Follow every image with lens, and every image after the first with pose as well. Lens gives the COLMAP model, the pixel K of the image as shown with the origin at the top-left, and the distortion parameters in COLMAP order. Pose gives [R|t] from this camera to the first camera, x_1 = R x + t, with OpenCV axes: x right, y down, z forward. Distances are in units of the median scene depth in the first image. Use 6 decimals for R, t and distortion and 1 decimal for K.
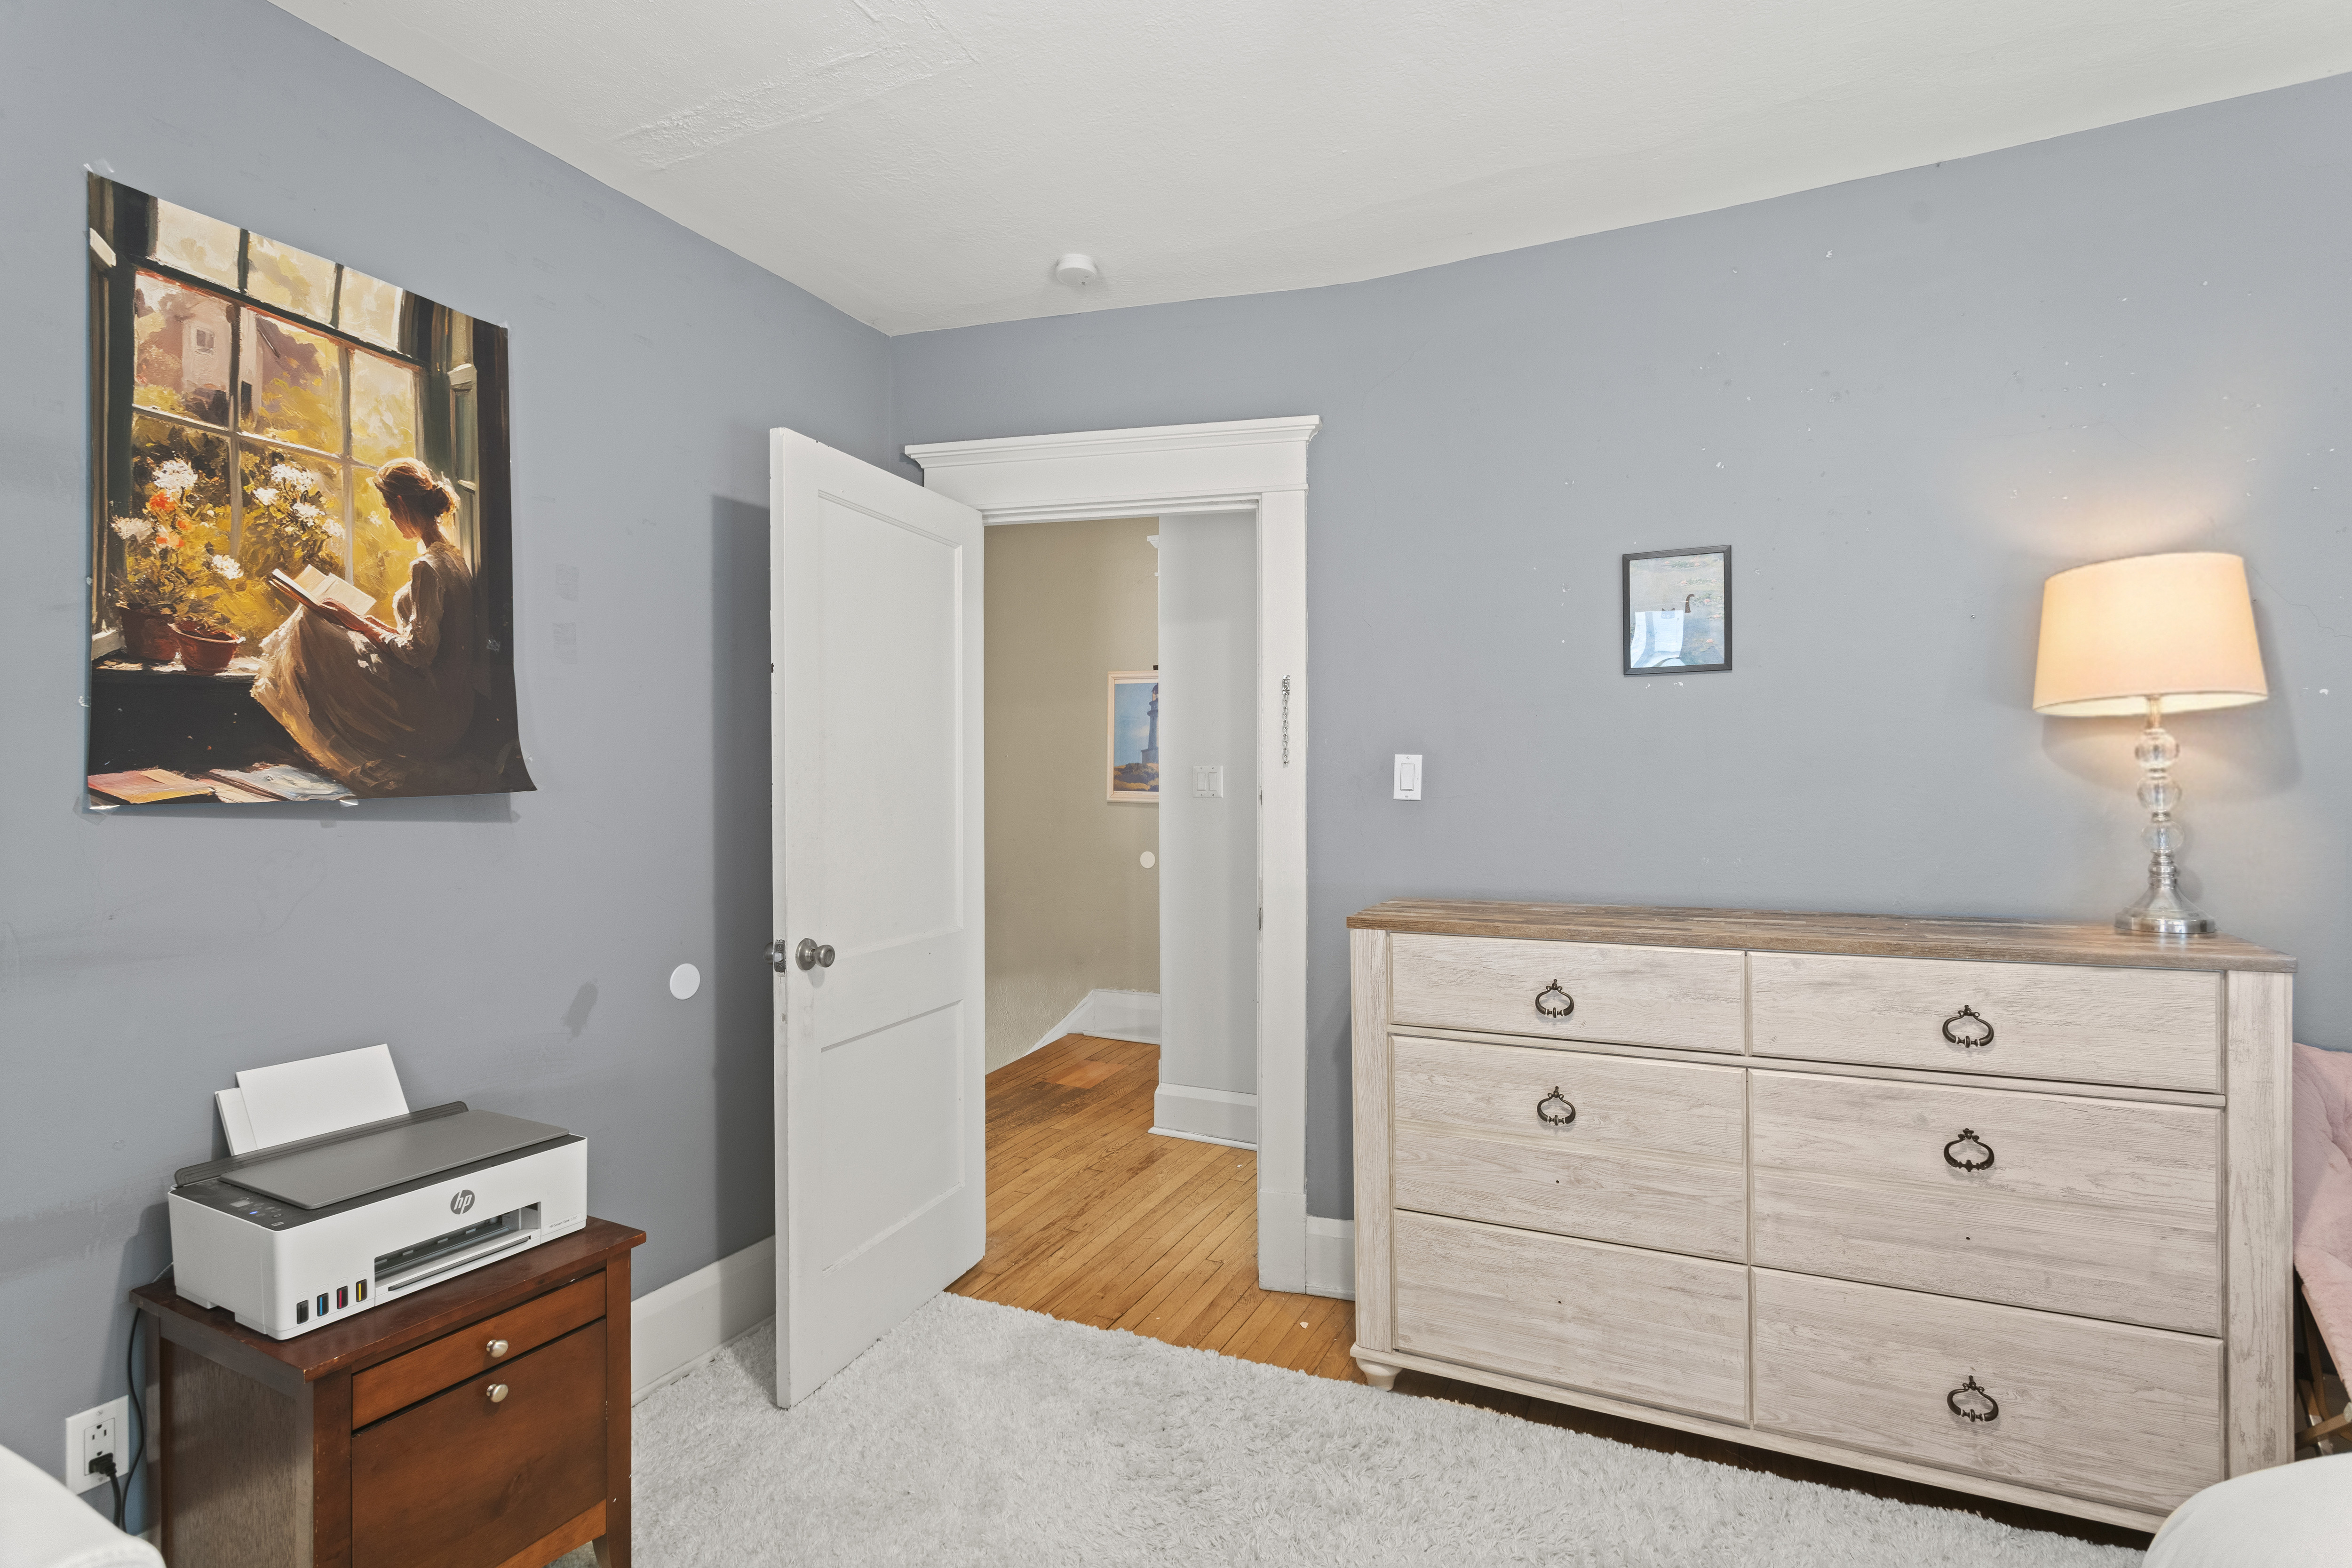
lens RADIAL K [[1120.8, 0, 1174.7], [0, 1120.8, 796.1], [0, 0, 1]] dist [-0.002555, 0.000603]
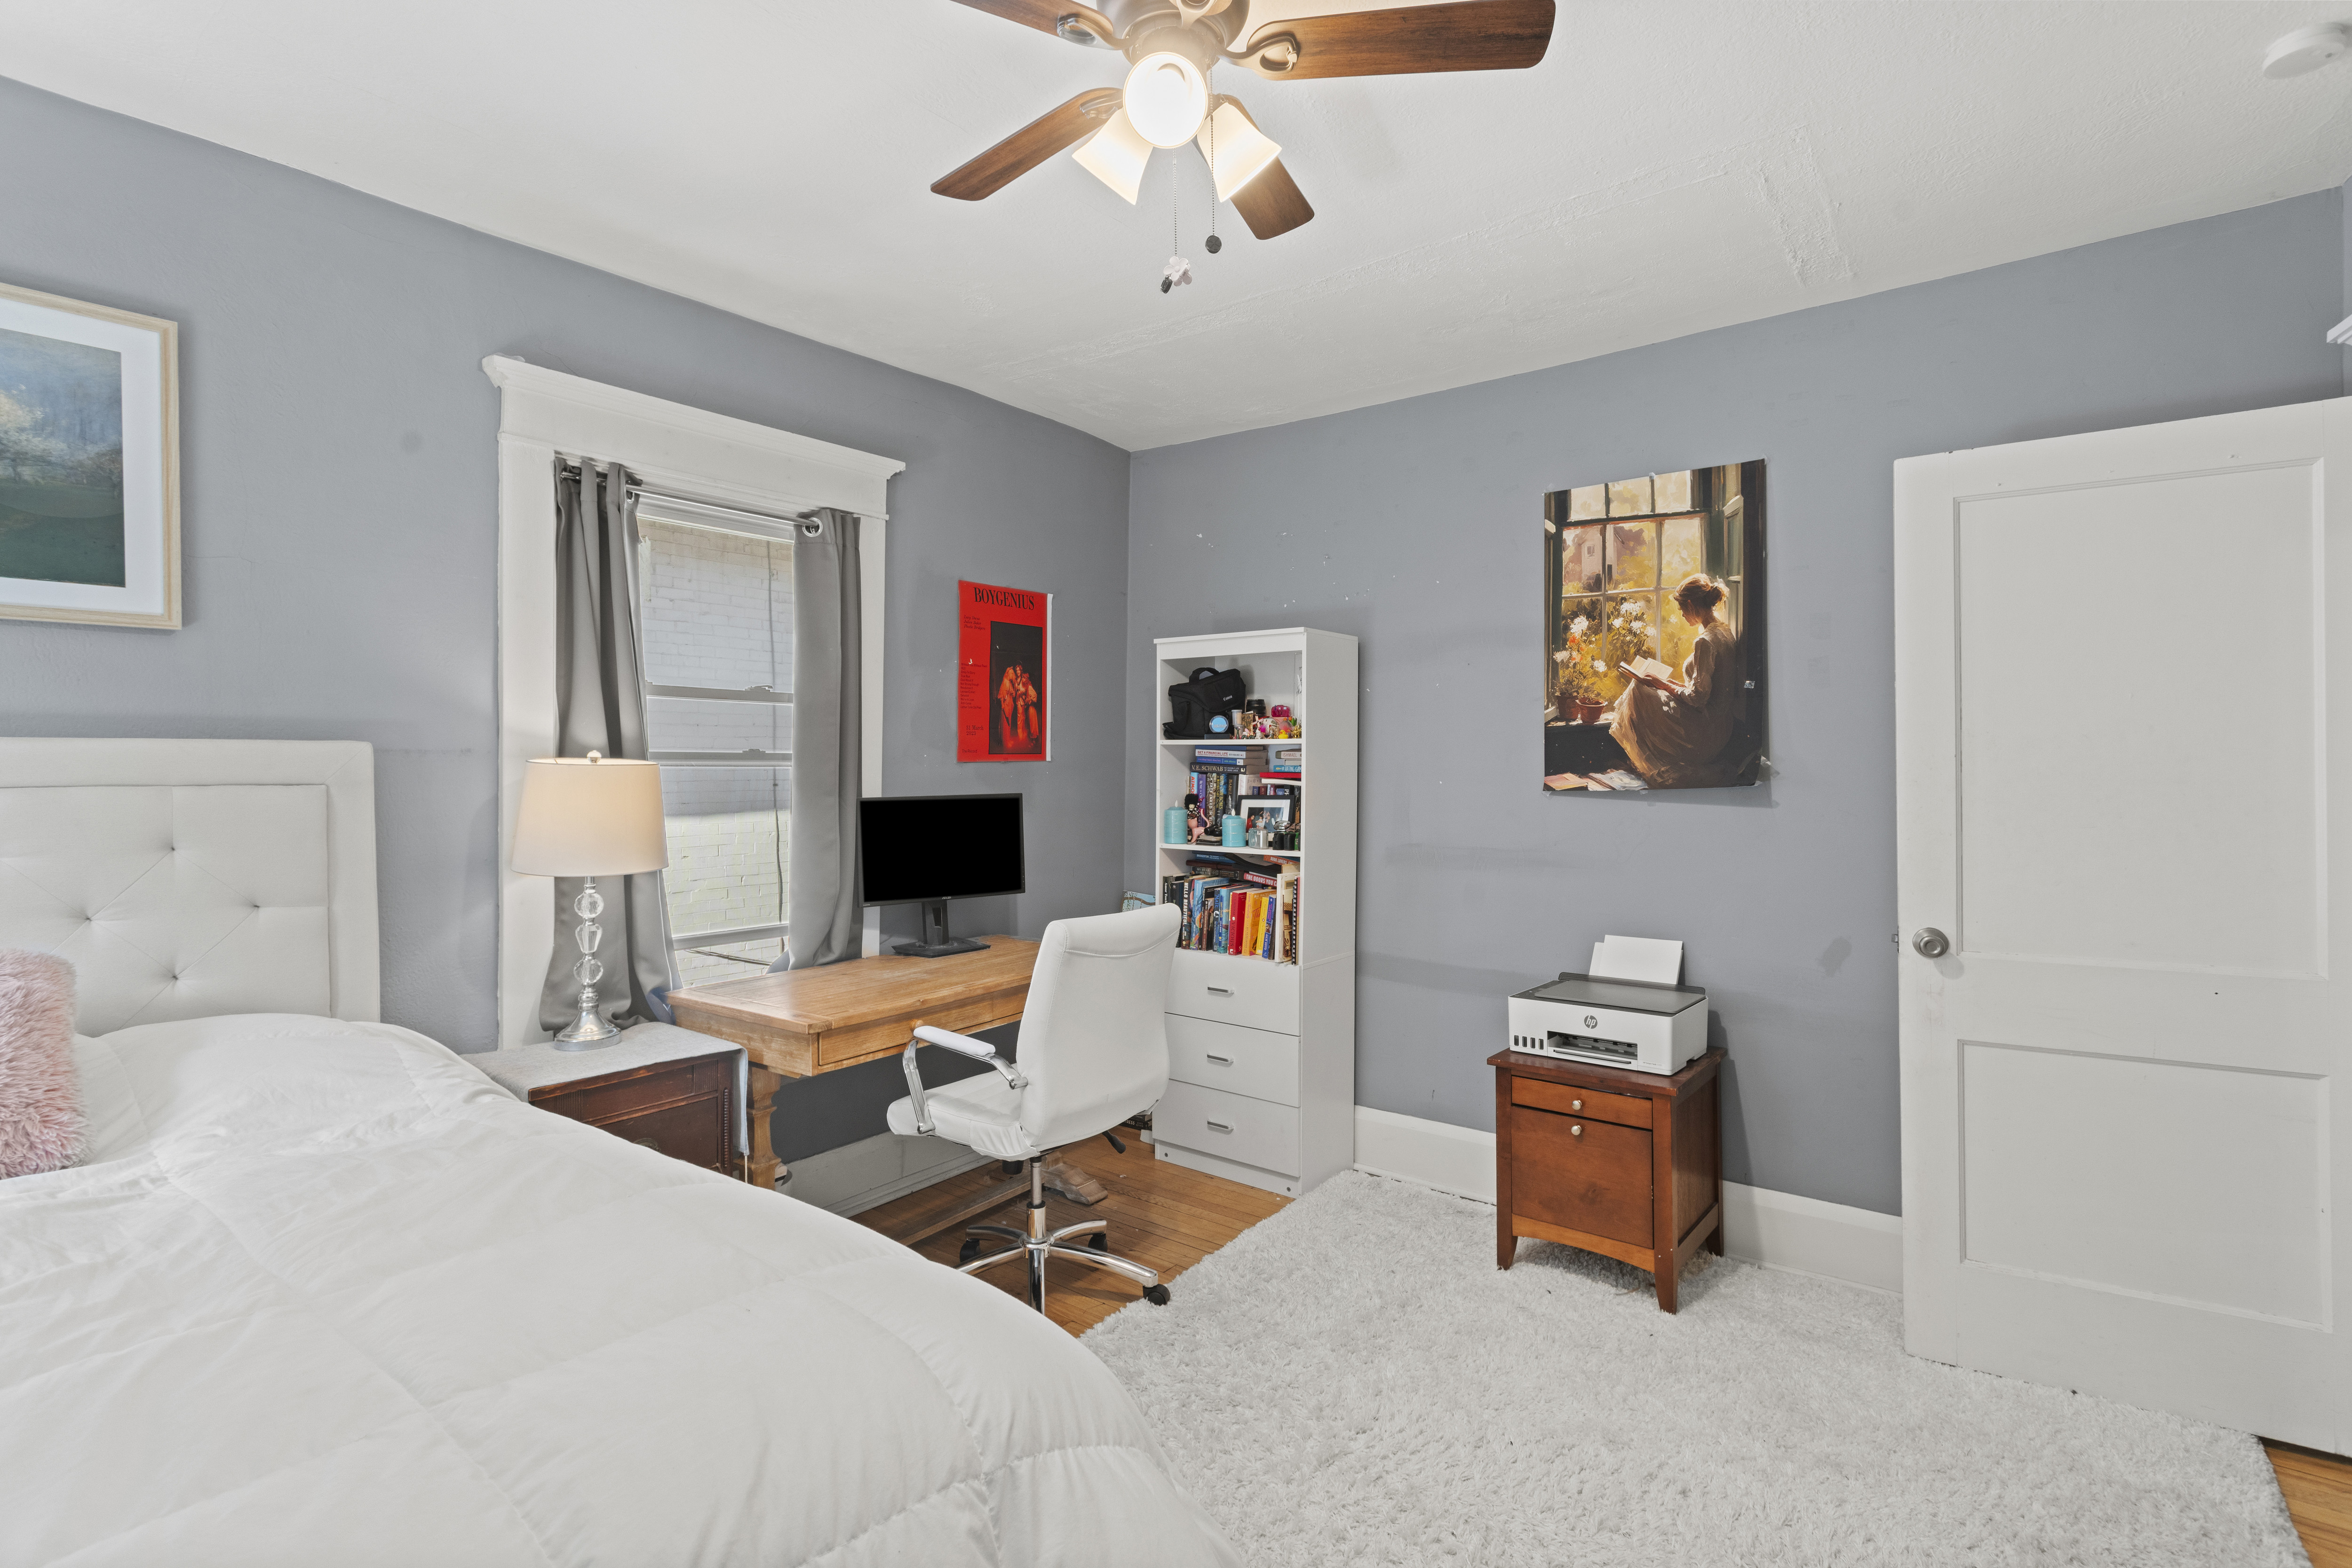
lens RADIAL K [[1120.8, 0, 1184.4], [0, 1120.8, 768.6], [0, 0, 1]] dist [-0.002555, 0.000603]
pose [[-0.212438, 0.000319, -0.977174, 1.124085], [-0.002706, 0.999996, 0.000915, -0.030282], [0.977171, 0.002839, -0.212437, 0.699617]]
